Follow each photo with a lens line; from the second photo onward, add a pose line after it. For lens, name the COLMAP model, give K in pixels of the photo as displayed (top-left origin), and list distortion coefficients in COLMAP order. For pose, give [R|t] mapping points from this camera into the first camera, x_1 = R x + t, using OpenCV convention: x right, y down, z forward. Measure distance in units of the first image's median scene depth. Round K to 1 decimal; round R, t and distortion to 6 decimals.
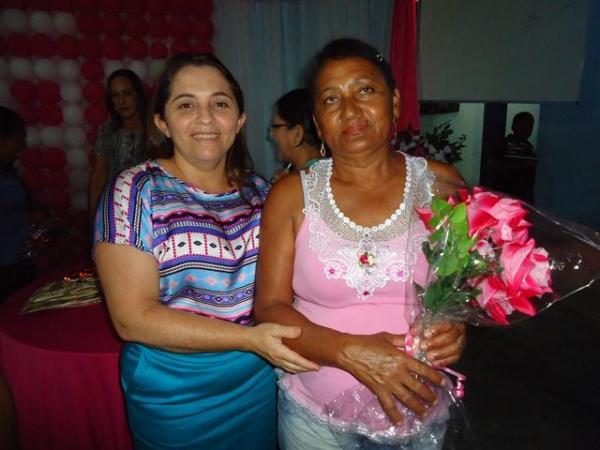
lens RADIAL K [[442.4, 0, 298.6], [0, 442.4, 225.5], [0, 0, 1]] dist [-0.003458, 0.000464]
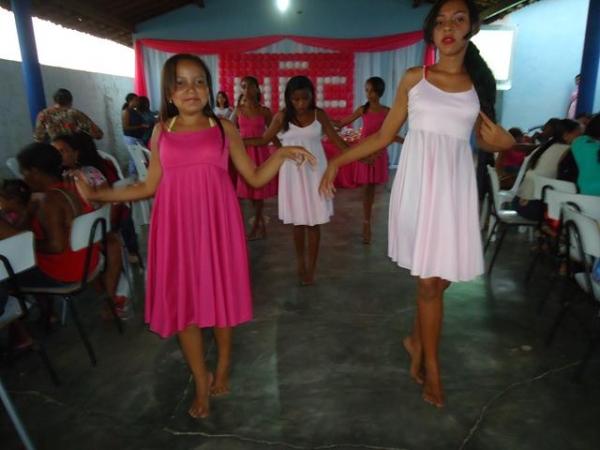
lens RADIAL K [[442.4, 0, 300.7], [0, 442.4, 220.5], [0, 0, 1]] dist [-0.003458, 0.000464]
pose [[0.985076, 0.038257, -0.167812, -0.025309], [-0.033777, 0.998995, 0.029474, 0.470100], [0.168771, -0.023366, 0.985378, -1.855959]]
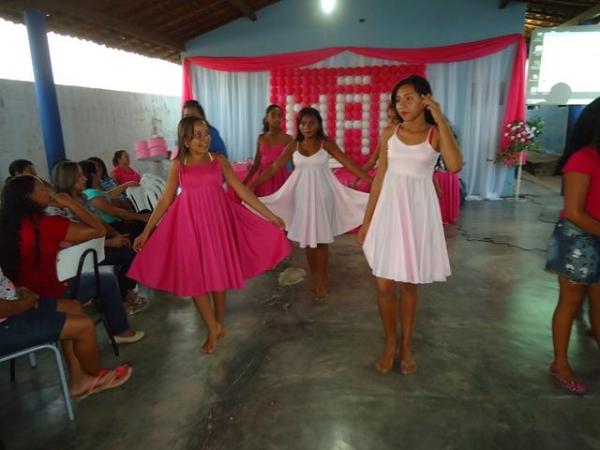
lens RADIAL K [[442.4, 0, 298.5], [0, 442.4, 221.3], [0, 0, 1]] dist [-0.003458, 0.000464]
pose [[0.943380, 0.056236, -0.326913, -0.019840], [-0.058865, 0.998264, 0.001854, 0.362683], [0.326450, 0.017495, 0.945053, -1.476602]]
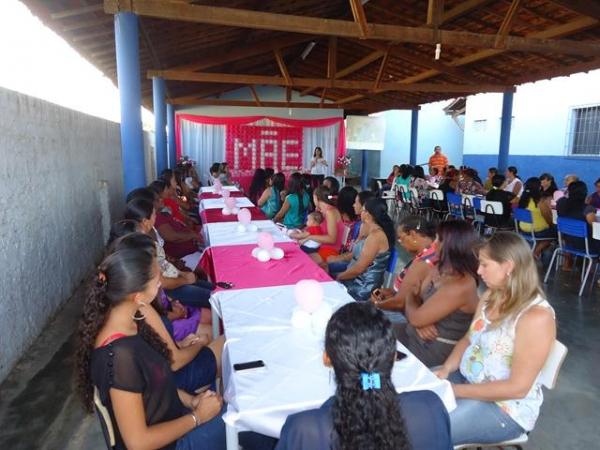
lens RADIAL K [[442.4, 0, 305.1], [0, 442.4, 223.7], [0, 0, 1]] dist [-0.003458, 0.000464]
pose [[0.995802, 0.010120, 0.090977, -0.626629], [-0.004032, 0.997755, -0.066850, 0.913041], [-0.091450, 0.066202, 0.993607, -3.969059]]
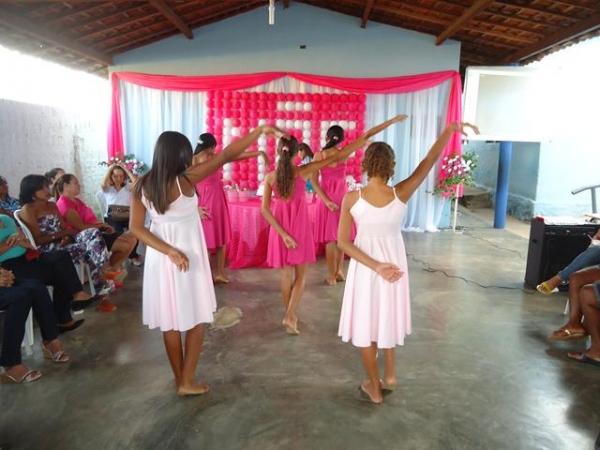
lens RADIAL K [[442.4, 0, 300.5], [0, 442.4, 220.8], [0, 0, 1]] dist [-0.003458, 0.000464]
pose [[0.981016, 0.052127, -0.186790, -0.067320], [-0.065981, 0.995451, -0.068734, 0.344466], [0.182358, 0.079754, 0.979992, -1.352049]]
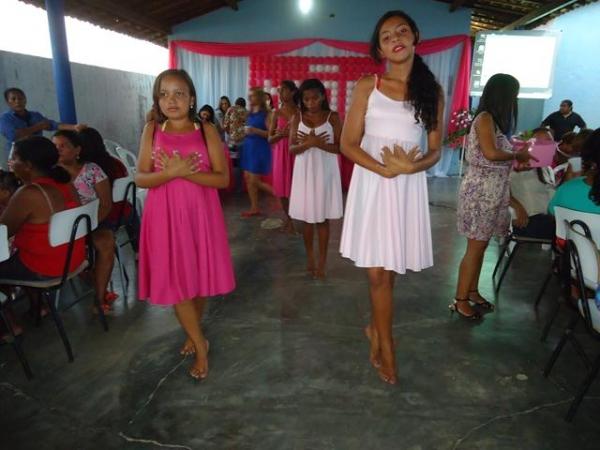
lens RADIAL K [[442.4, 0, 300.3], [0, 442.4, 218.6], [0, 0, 1]] dist [-0.003458, 0.000464]
pose [[0.964321, 0.081838, -0.251767, 0.058232], [-0.078783, 0.996644, 0.022208, 0.460833], [0.252740, -0.001580, 0.967533, -1.808142]]
